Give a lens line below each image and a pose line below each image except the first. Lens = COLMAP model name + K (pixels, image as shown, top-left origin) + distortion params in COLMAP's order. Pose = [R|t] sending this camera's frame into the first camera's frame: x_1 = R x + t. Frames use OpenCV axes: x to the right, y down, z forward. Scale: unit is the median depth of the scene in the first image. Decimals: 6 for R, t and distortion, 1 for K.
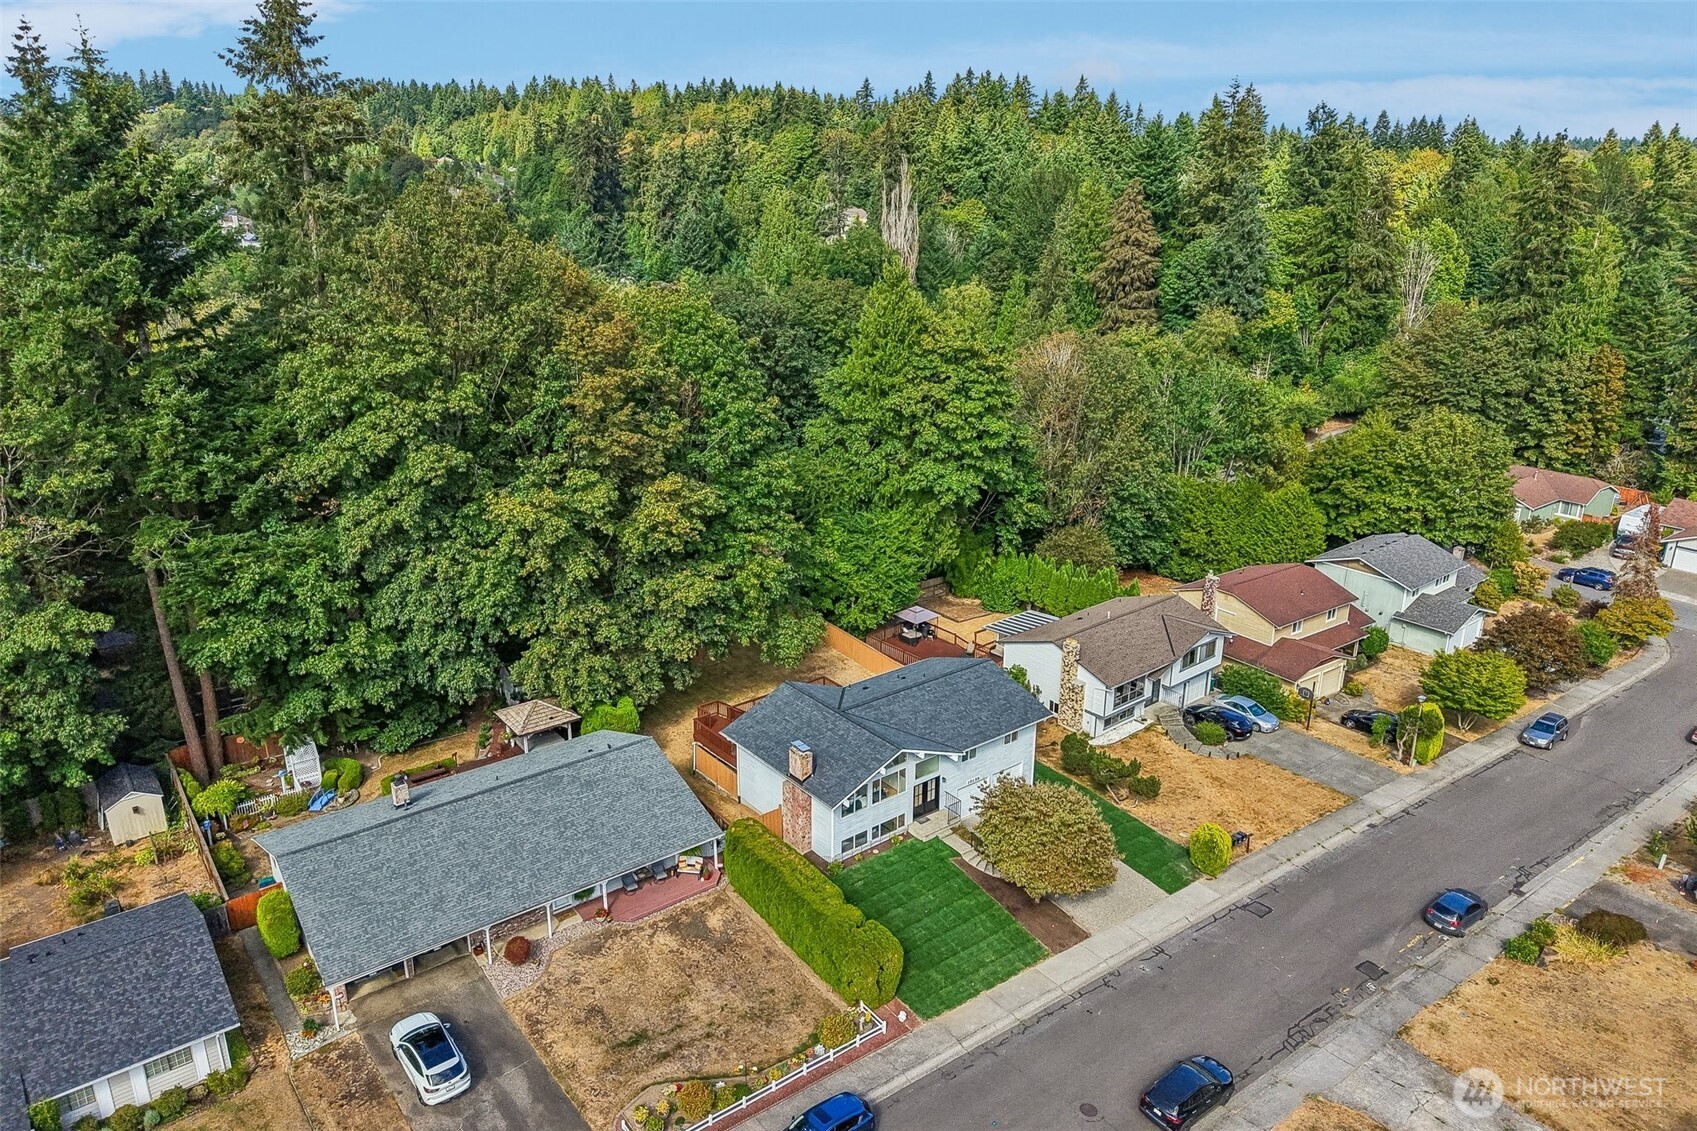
lens RADIAL K [[1140.6, 0, 848.7], [0, 1140.6, 571.7], [0, 0, 1]] dist [0.006634, -0.009934]
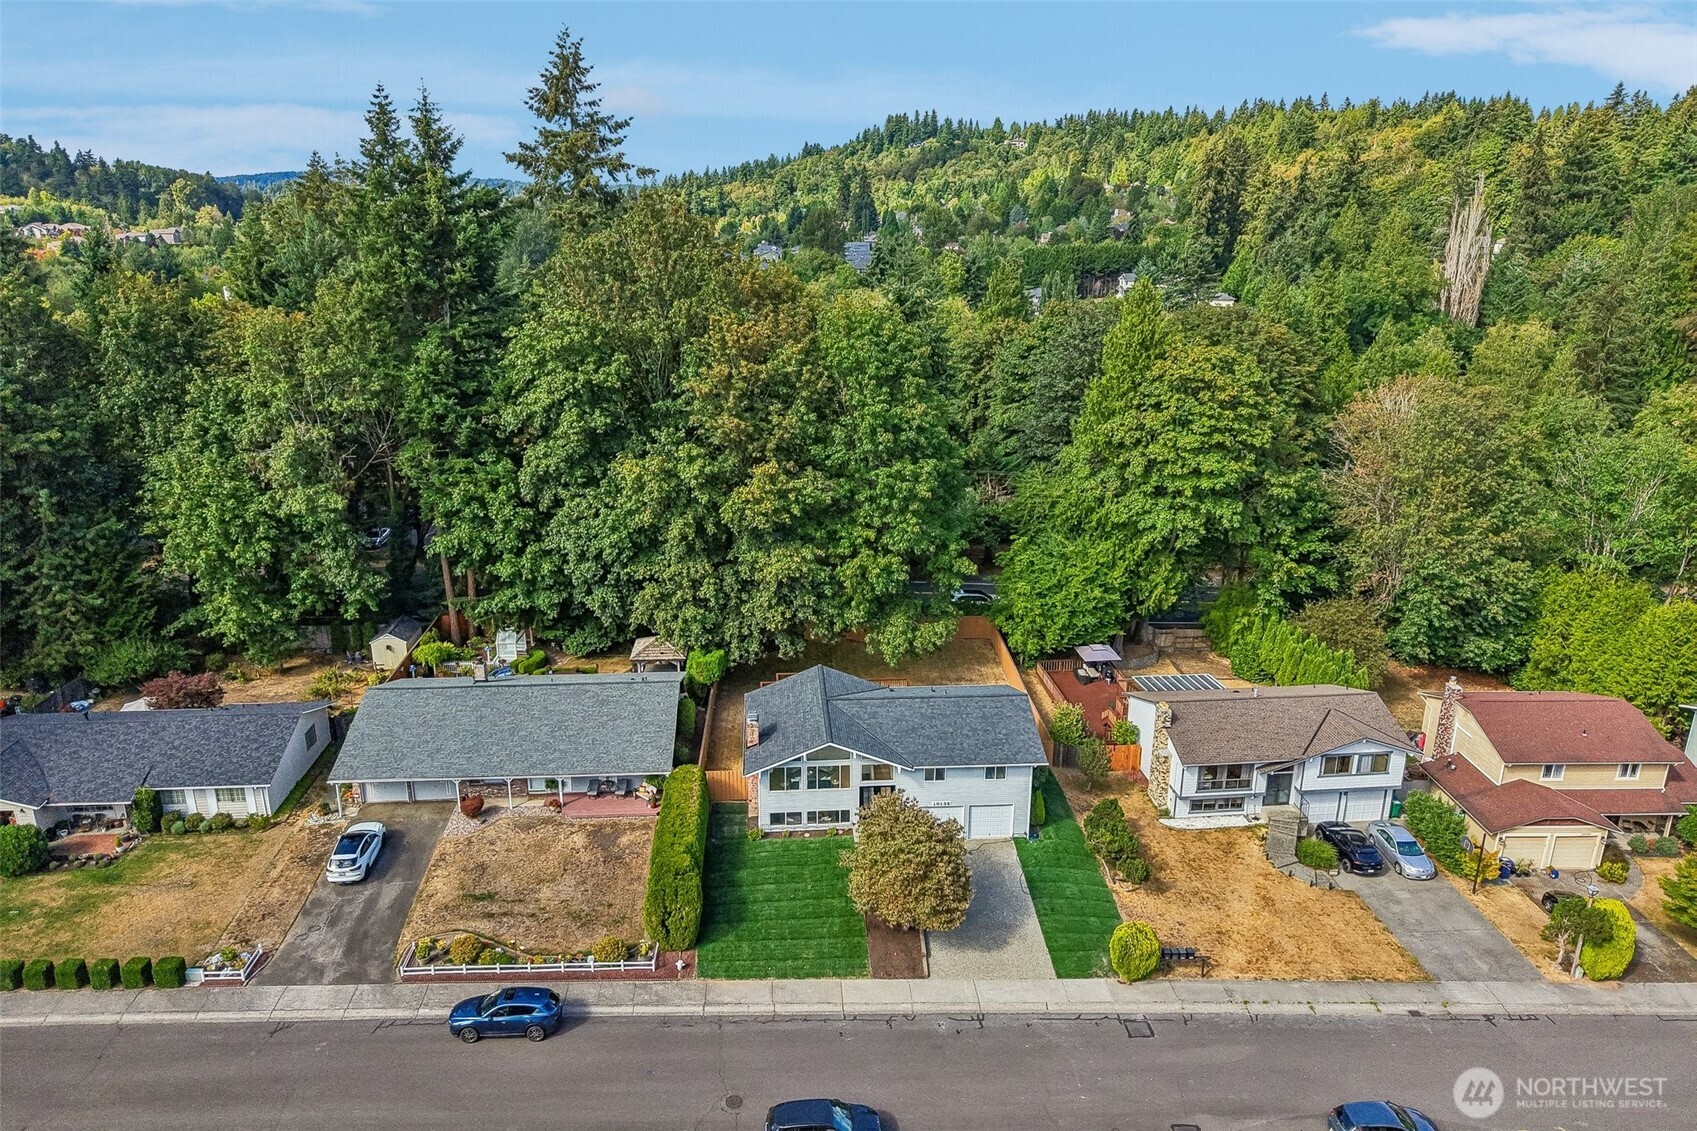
lens RADIAL K [[1149.7, 0, 848.5], [0, 1149.7, 565.5], [0, 0, 1]] dist [0.015840, -0.024384]
pose [[0.823159, 0.169975, -0.541772, 0.450353], [-0.184682, 0.982410, 0.027618, -0.024429], [0.536937, 0.077322, 0.840071, 0.095194]]
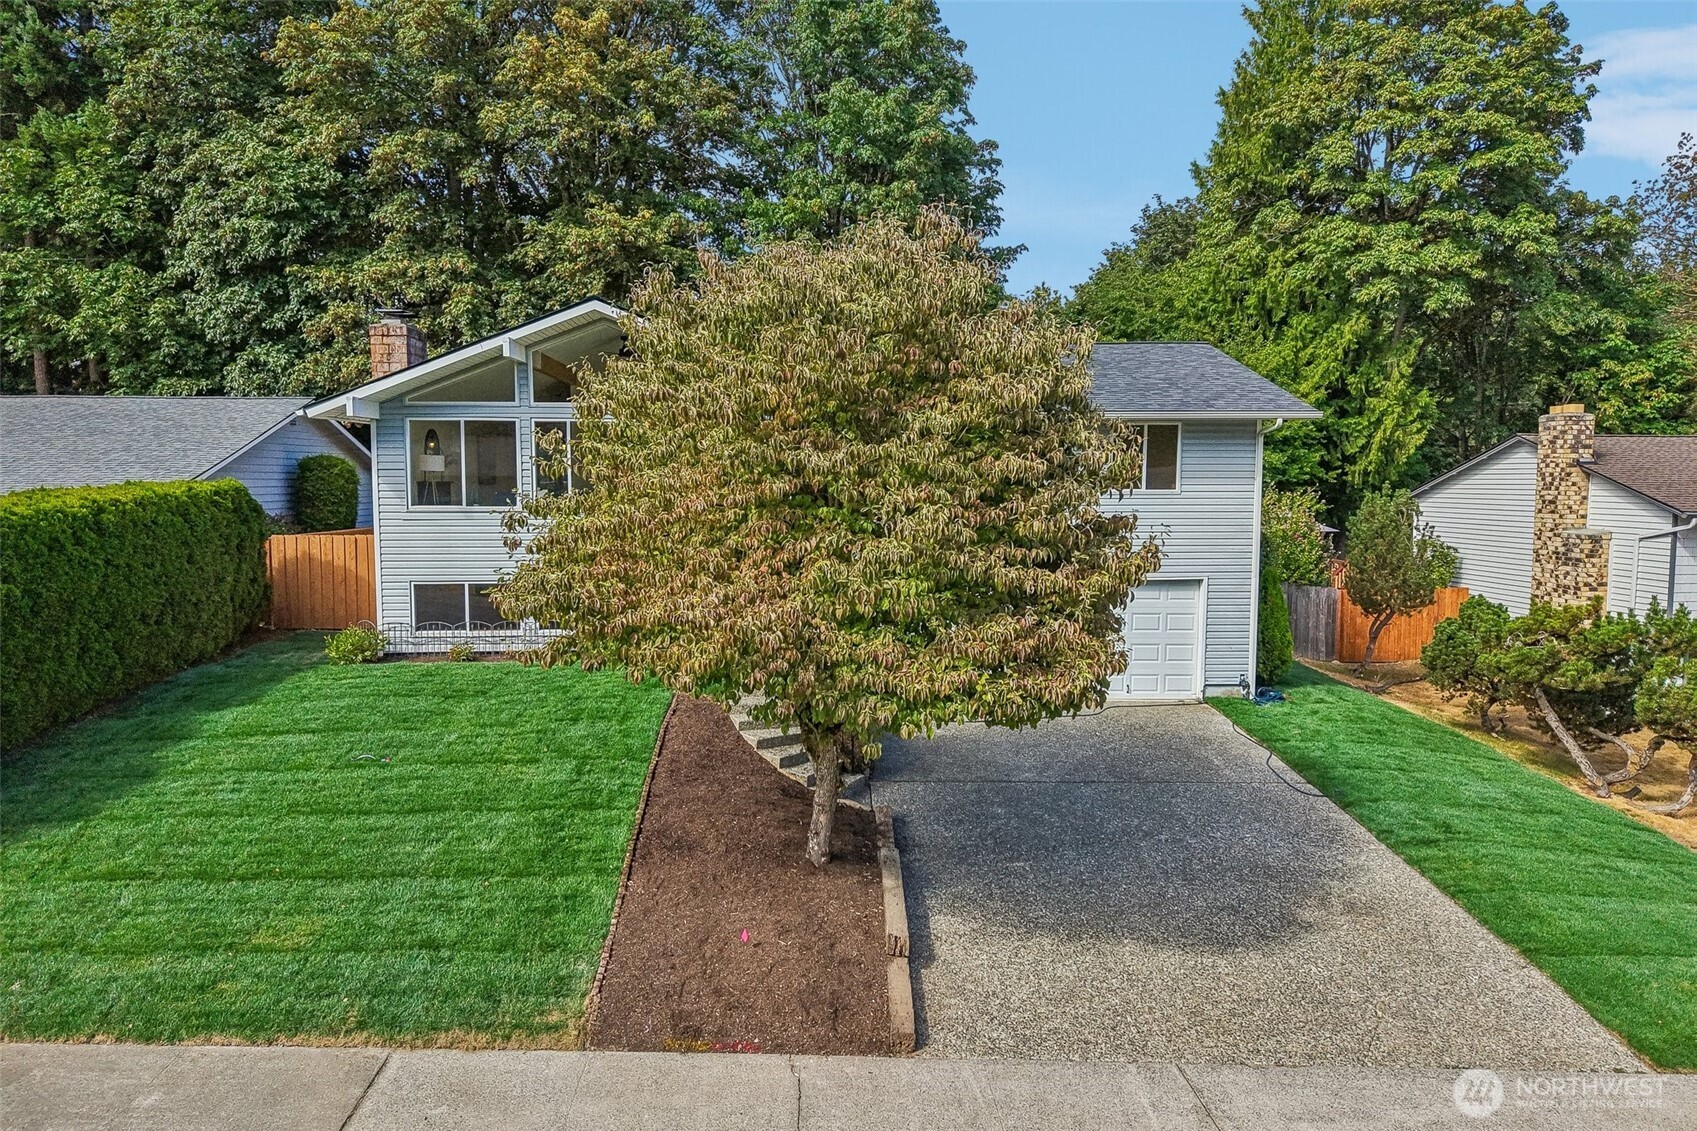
lens RADIAL K [[1140.6, 0, 848.7], [0, 1140.6, 571.7], [0, 0, 1]] dist [0.006634, -0.009934]
pose [[0.809759, 0.034842, -0.585727, 0.217060], [-0.185613, 0.962184, -0.199371, 0.208262], [0.556631, 0.270161, 0.785605, 0.615408]]
